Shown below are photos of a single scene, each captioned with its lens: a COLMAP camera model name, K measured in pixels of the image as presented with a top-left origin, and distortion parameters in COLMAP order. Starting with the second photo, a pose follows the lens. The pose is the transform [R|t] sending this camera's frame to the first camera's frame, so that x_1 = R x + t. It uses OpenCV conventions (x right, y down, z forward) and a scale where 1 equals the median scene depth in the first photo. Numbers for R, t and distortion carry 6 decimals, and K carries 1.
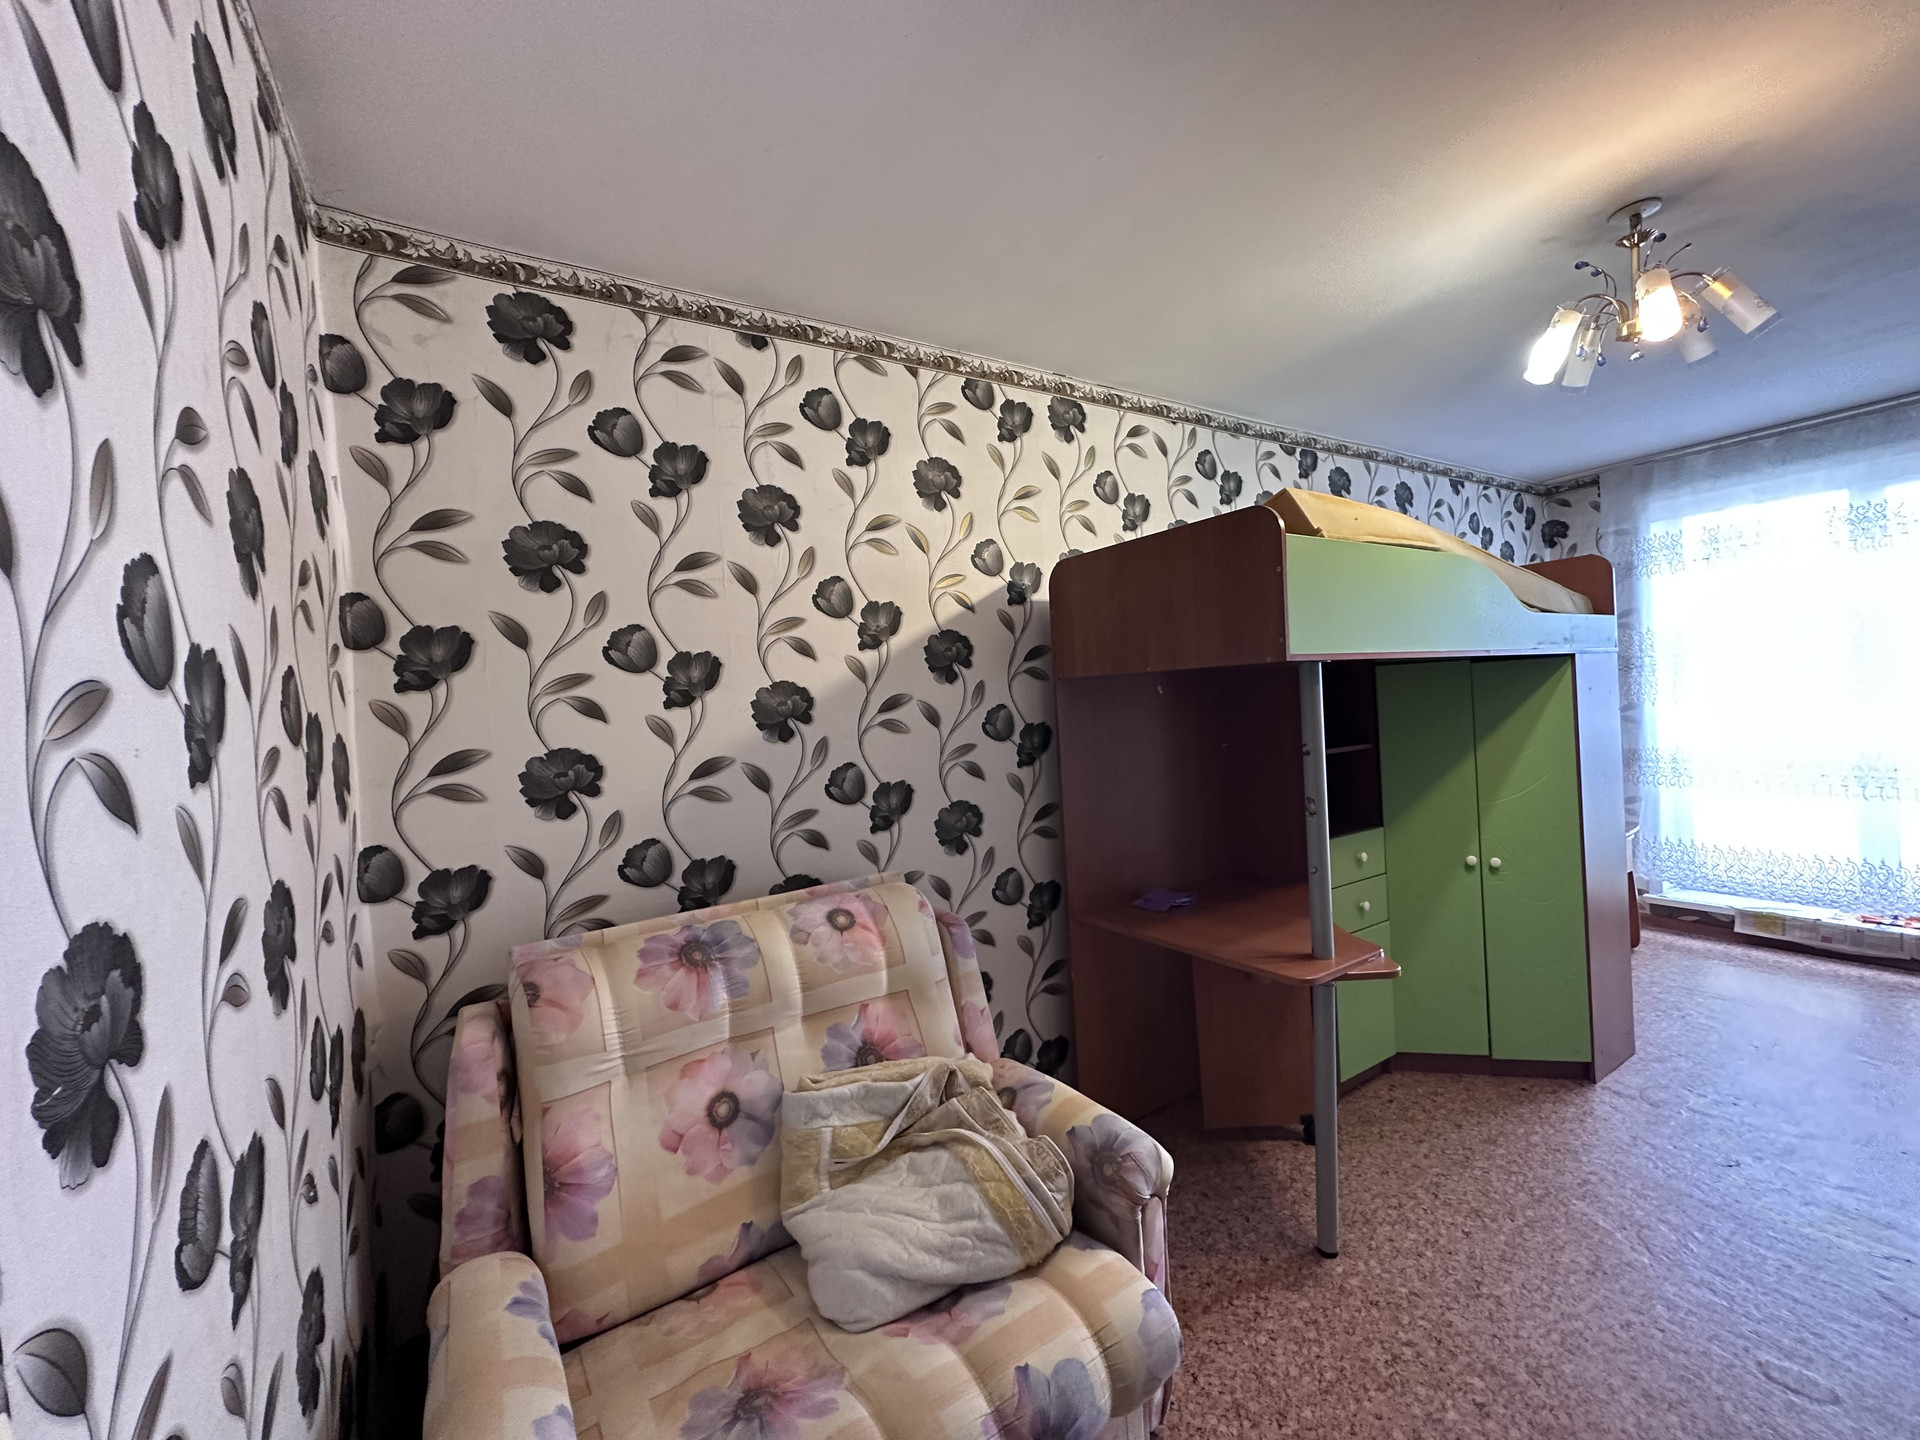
lens RADIAL K [[765.2, 0, 963.6], [0, 765.2, 718.8], [0, 0, 1]] dist [-0.003653, 0.000706]
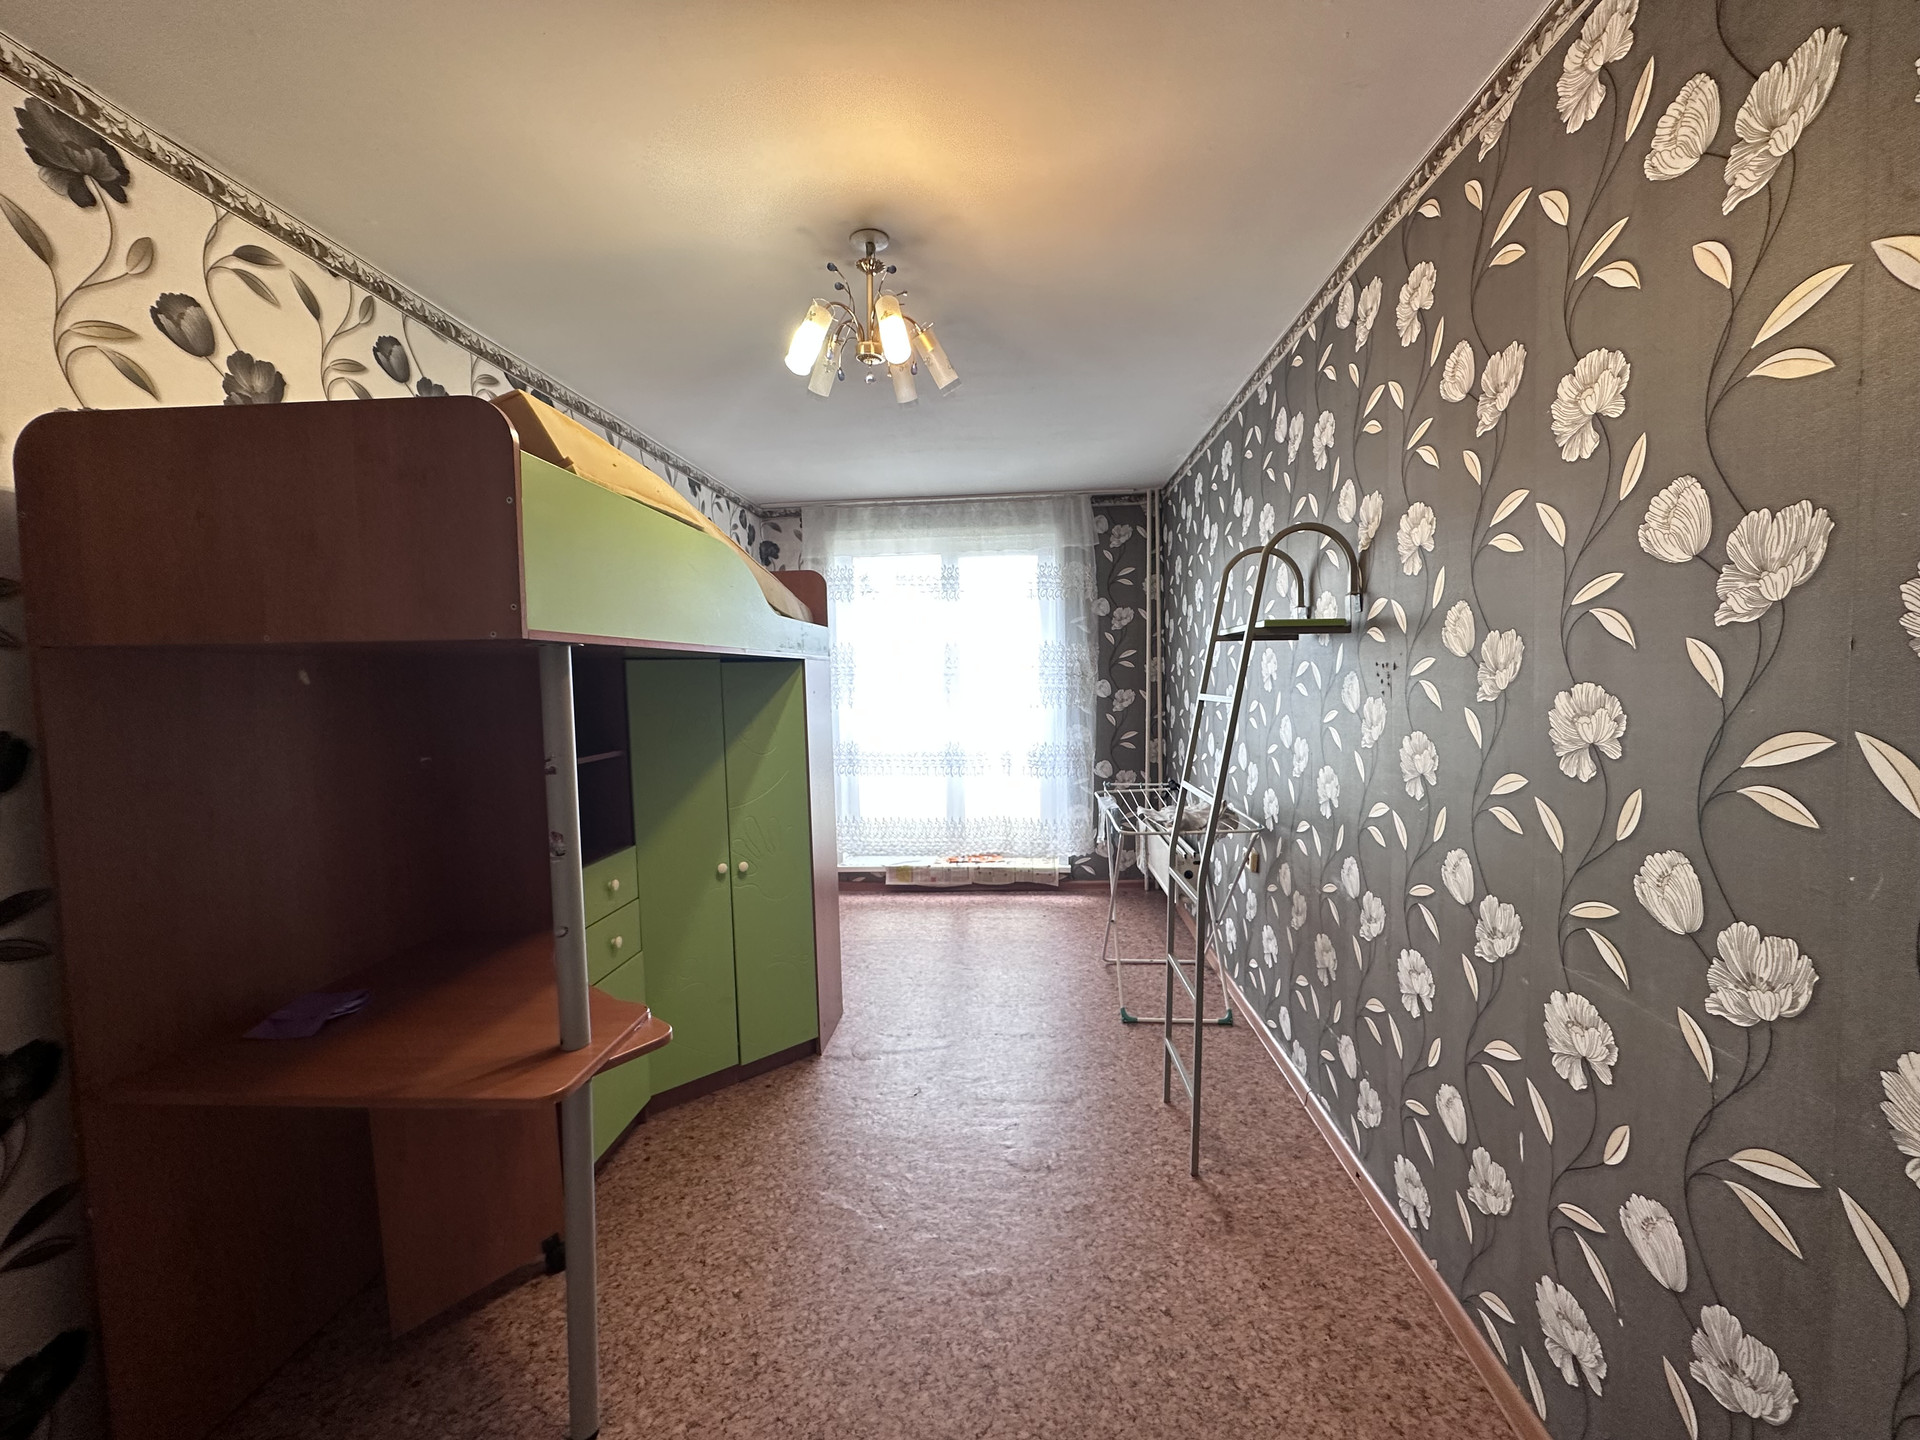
lens RADIAL K [[766.1, 0, 960.0], [0, 766.1, 720.0], [0, 0, 1]] dist [-0.003542, 0.000933]
pose [[0.596637, -0.004966, 0.802496, 0.072971], [0.004120, 0.999987, 0.003125, -0.002605], [-0.802501, 0.001442, 0.596649, 0.189982]]
